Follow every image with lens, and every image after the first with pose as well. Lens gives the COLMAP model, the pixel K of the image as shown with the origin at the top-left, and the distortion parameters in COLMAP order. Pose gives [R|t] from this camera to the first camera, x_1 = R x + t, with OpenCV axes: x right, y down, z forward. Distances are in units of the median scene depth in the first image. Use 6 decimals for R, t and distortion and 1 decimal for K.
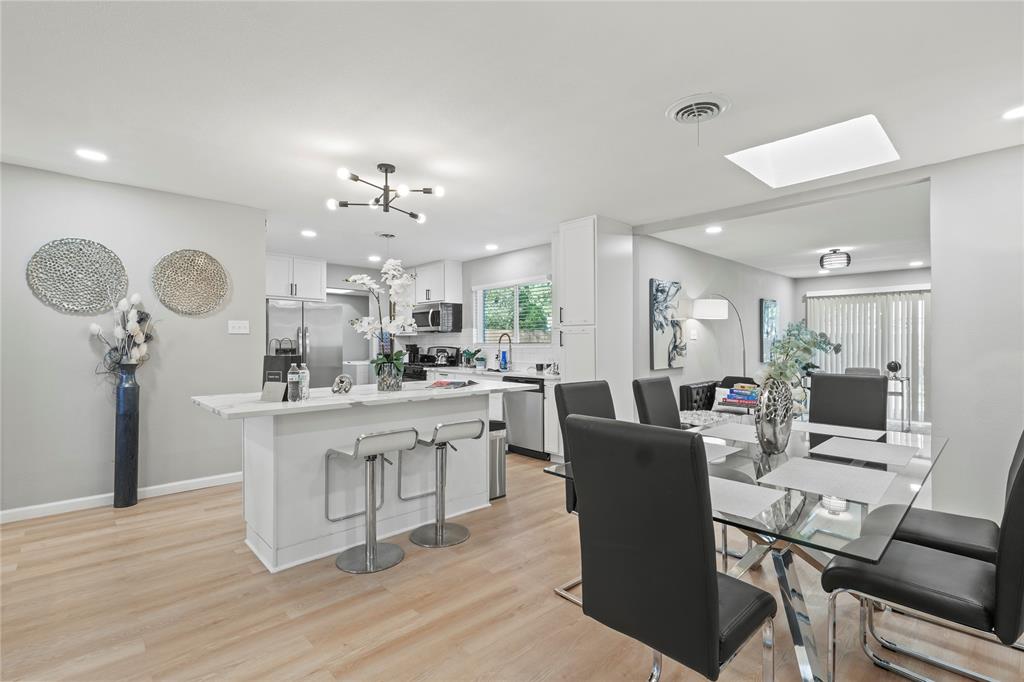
lens RADIAL K [[474.7, 0, 507.0], [0, 474.7, 342.6], [0, 0, 1]] dist [-0.001034, 0.001177]
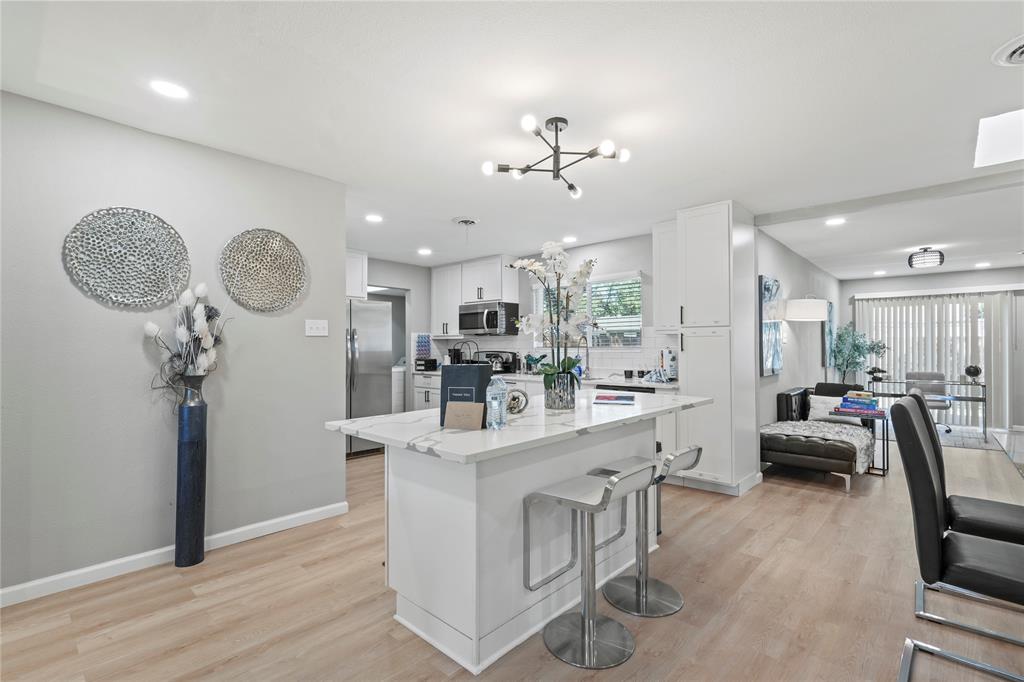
lens RADIAL K [[474.7, 0, 508.8], [0, 474.7, 343.1], [0, 0, 1]] dist [-0.001034, 0.001177]
pose [[0.997263, -0.001022, 0.073932, -0.234342], [0.001573, 0.999971, -0.007396, -0.000450], [-0.073922, 0.007492, 0.997236, 0.136536]]
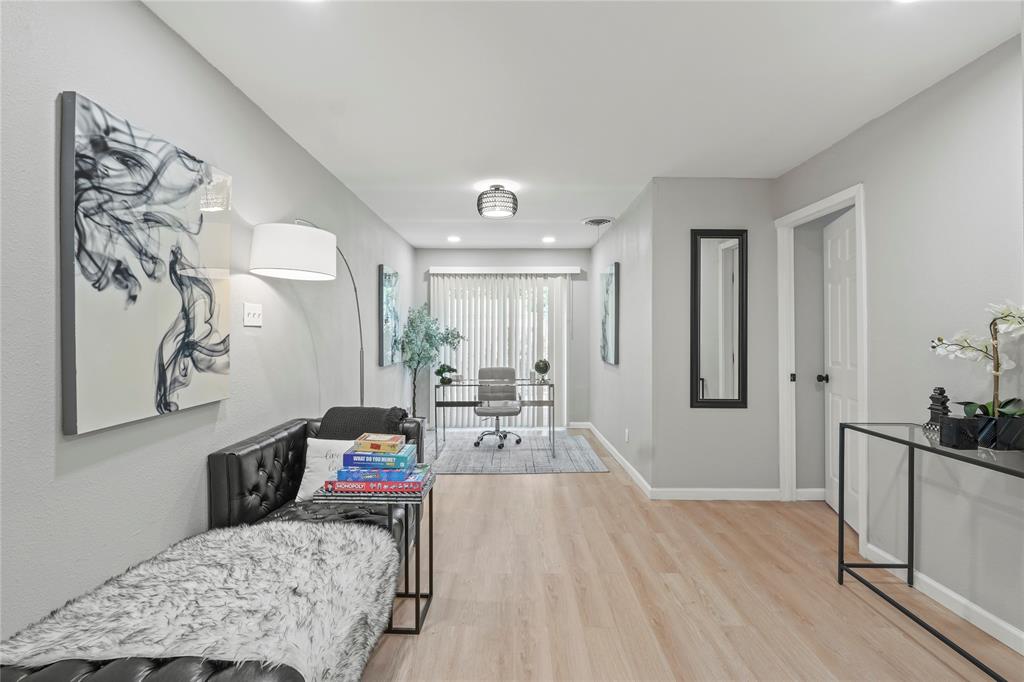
lens RADIAL K [[474.7, 0, 510.6], [0, 474.7, 332.3], [0, 0, 1]] dist [-0.001034, 0.001177]
pose [[0.685564, 0.005495, 0.727991, 0.279080], [-0.000946, 0.999977, -0.006657, 0.001080], [-0.728012, 0.003875, 0.685554, 0.631509]]
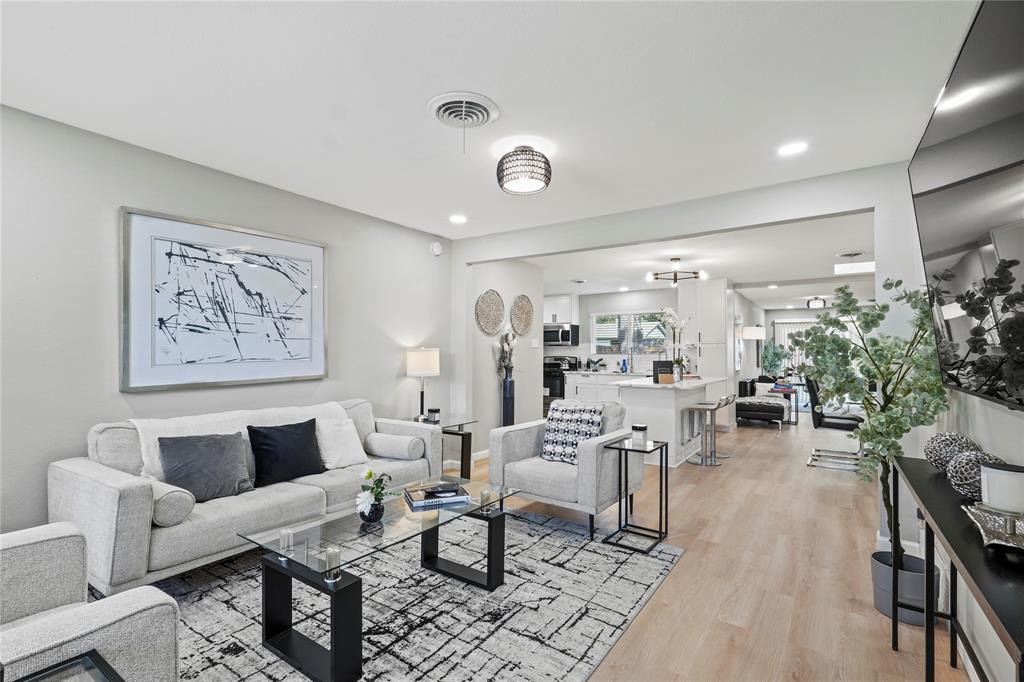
lens RADIAL K [[474.7, 0, 511.5], [0, 474.7, 344.7], [0, 0, 1]] dist [-0.001034, 0.001177]
pose [[0.975518, 0.006817, 0.219815, -0.767221], [-0.003318, 0.999862, -0.016285, -0.002677], [-0.219896, 0.015157, 0.975406, -0.393506]]
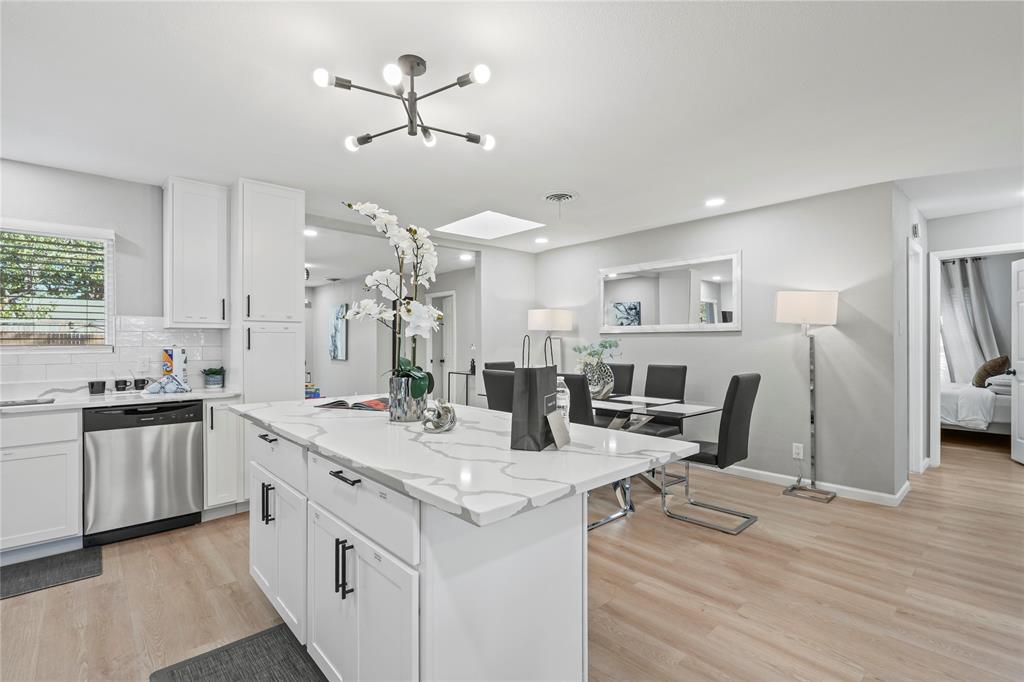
lens RADIAL K [[474.7, 0, 511.0], [0, 474.7, 344.3], [0, 0, 1]] dist [-0.001034, 0.001177]
pose [[0.001008, -0.001002, 0.999999, -0.539730], [-0.000846, 0.999999, 0.001003, -0.000679], [-0.999999, -0.000847, 0.001007, 0.532632]]
